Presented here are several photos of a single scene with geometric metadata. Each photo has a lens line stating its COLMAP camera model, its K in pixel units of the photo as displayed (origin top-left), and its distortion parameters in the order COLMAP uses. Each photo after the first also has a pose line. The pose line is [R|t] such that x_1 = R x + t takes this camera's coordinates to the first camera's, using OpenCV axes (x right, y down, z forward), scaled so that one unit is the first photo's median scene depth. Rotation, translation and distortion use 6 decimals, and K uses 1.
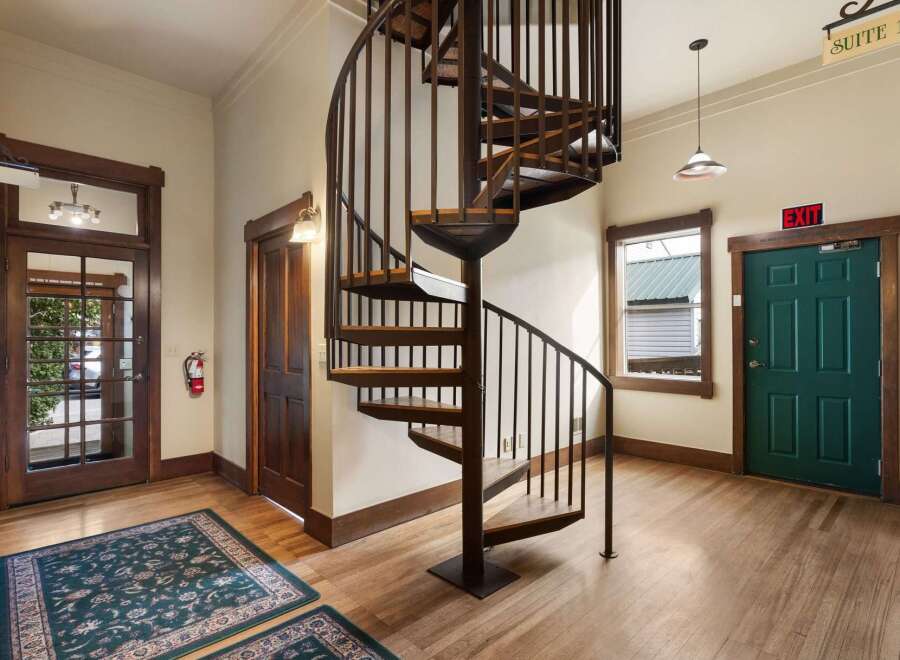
lens RADIAL K [[473.7, 0, 448.9], [0, 473.7, 334.5], [0, 0, 1]] dist [0.000880, 0.000747]
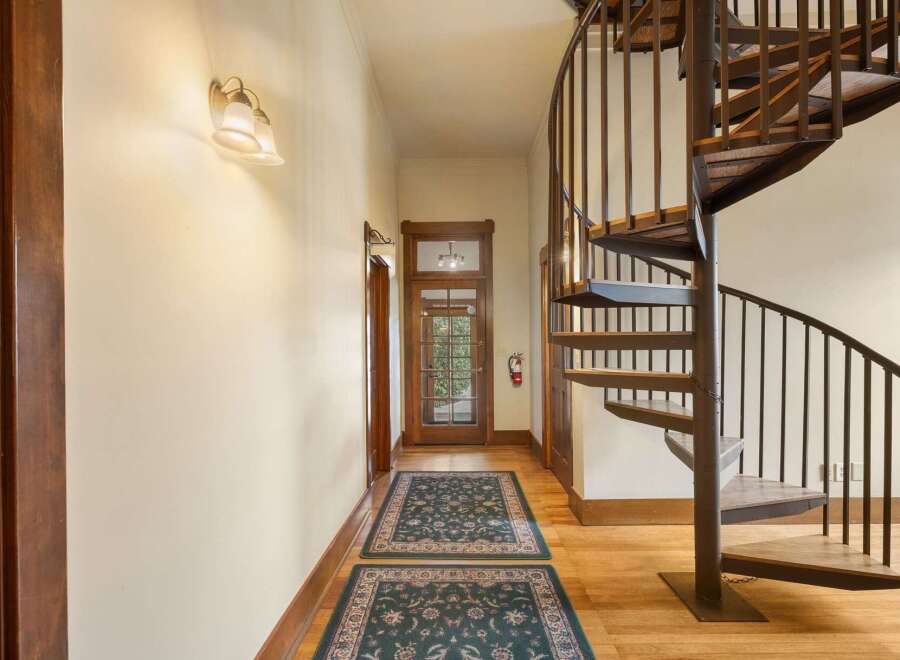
lens RADIAL K [[421.7, 0, 453.1], [0, 421.7, 344.0], [0, 0, 1]] dist [-0.011659, 0.000158]
pose [[0.712823, 0.001053, -0.701343, 0.266767], [0.007986, 0.999922, 0.009618, -0.000409], [0.701299, -0.012457, 0.712759, 0.067314]]
